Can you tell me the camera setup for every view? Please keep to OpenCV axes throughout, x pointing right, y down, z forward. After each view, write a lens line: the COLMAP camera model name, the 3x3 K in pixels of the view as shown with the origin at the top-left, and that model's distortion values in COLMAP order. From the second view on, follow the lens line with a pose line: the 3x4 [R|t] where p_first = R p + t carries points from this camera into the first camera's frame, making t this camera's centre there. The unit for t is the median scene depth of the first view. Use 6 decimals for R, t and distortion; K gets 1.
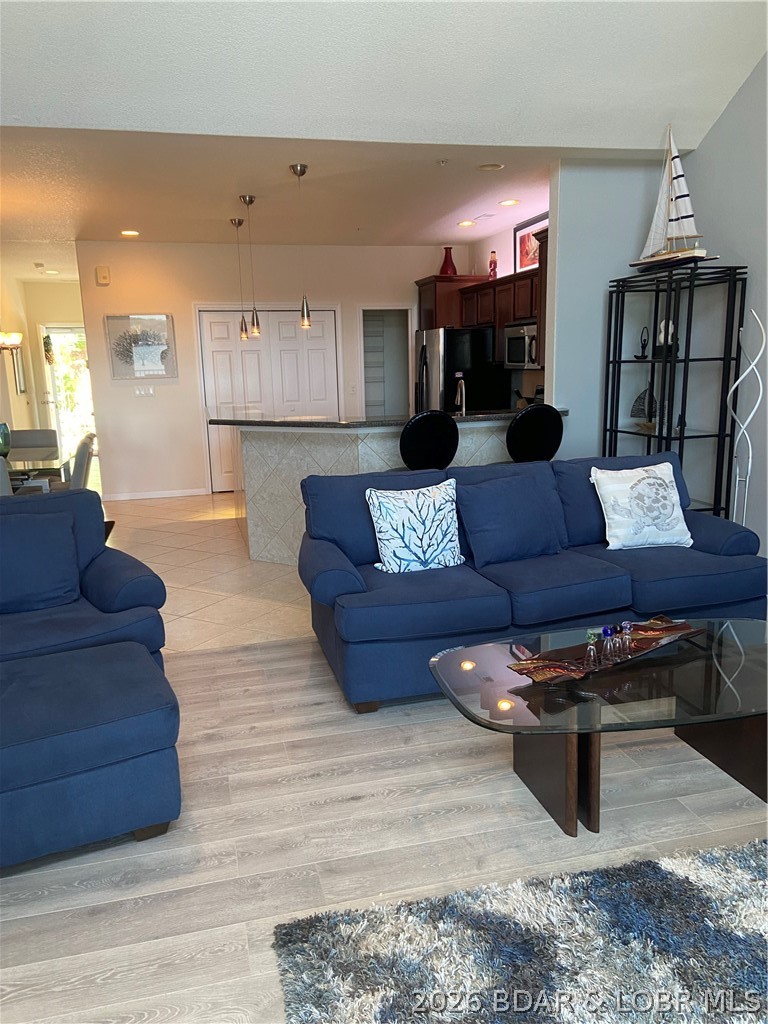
lens RADIAL K [[776.1, 0, 384.4], [0, 776.1, 516.4], [0, 0, 1]] dist [0.104877, -0.135895]
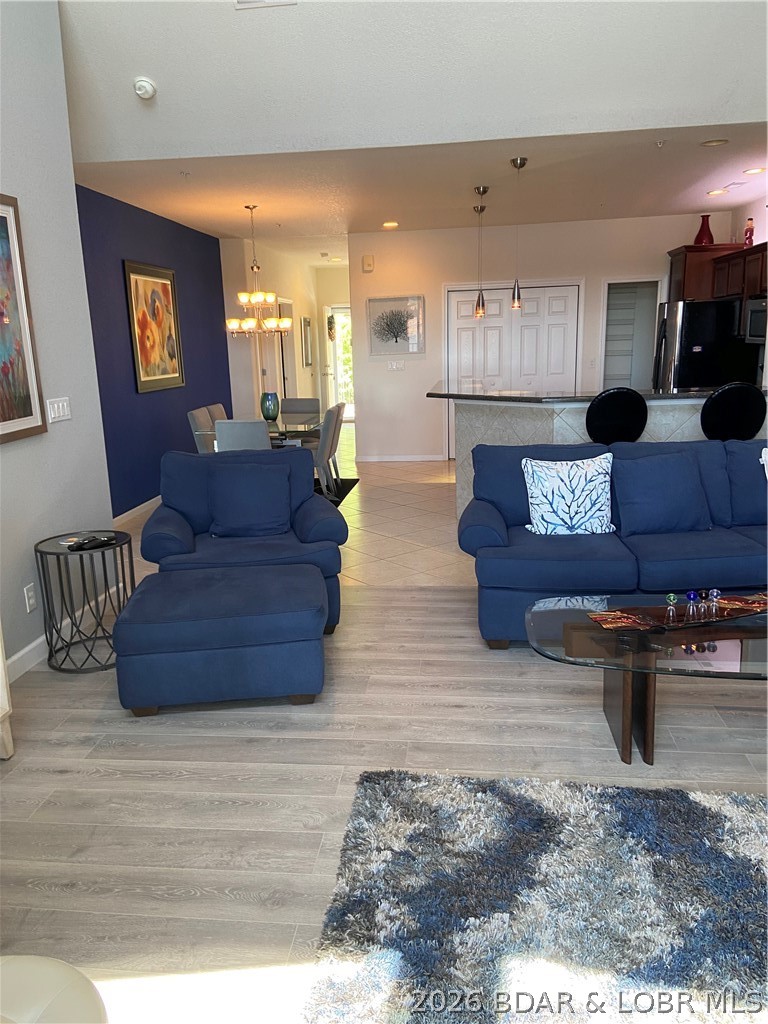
lens RADIAL K [[776.1, 0, 374.0], [0, 776.1, 515.9], [0, 0, 1]] dist [0.104877, -0.135895]
pose [[0.931472, 0.077351, -0.355496, 0.184607], [-0.064405, 0.996763, 0.048130, 0.007490], [0.358068, -0.021936, 0.933438, -0.137324]]
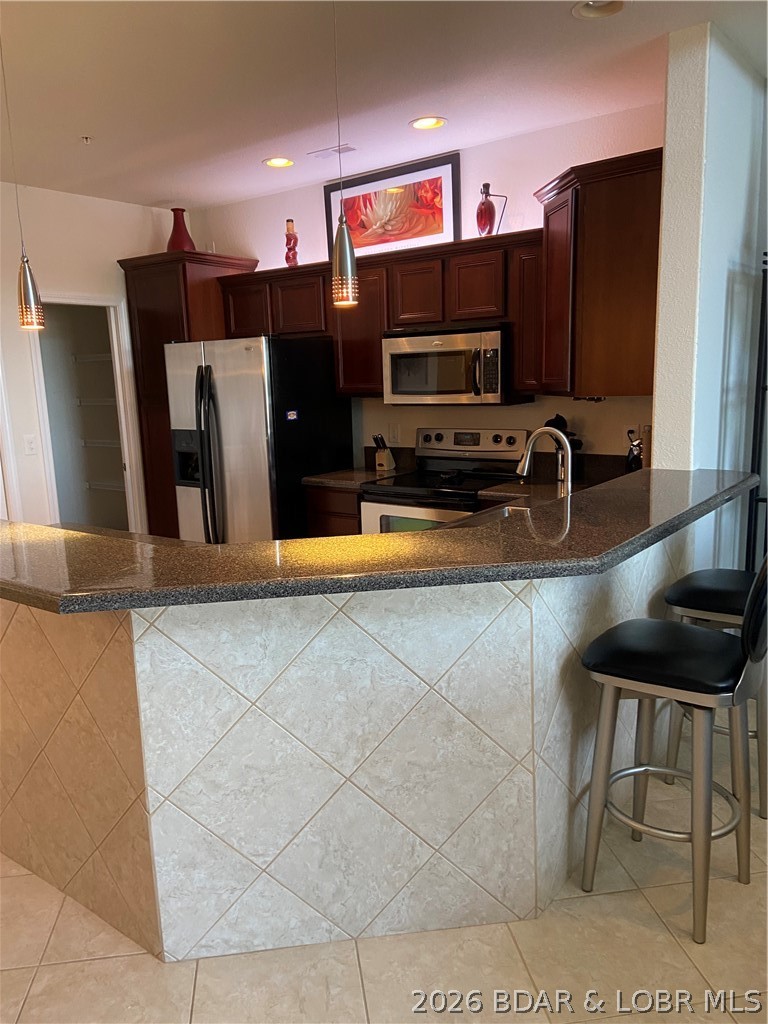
lens RADIAL K [[776.1, 0, 385.3], [0, 776.1, 516.6], [0, 0, 1]] dist [0.104877, -0.135895]
pose [[0.781077, -0.115266, 0.613704, -0.477712], [0.139771, 0.990151, 0.008079, -0.216279], [-0.608591, 0.079468, 0.789495, 1.061628]]
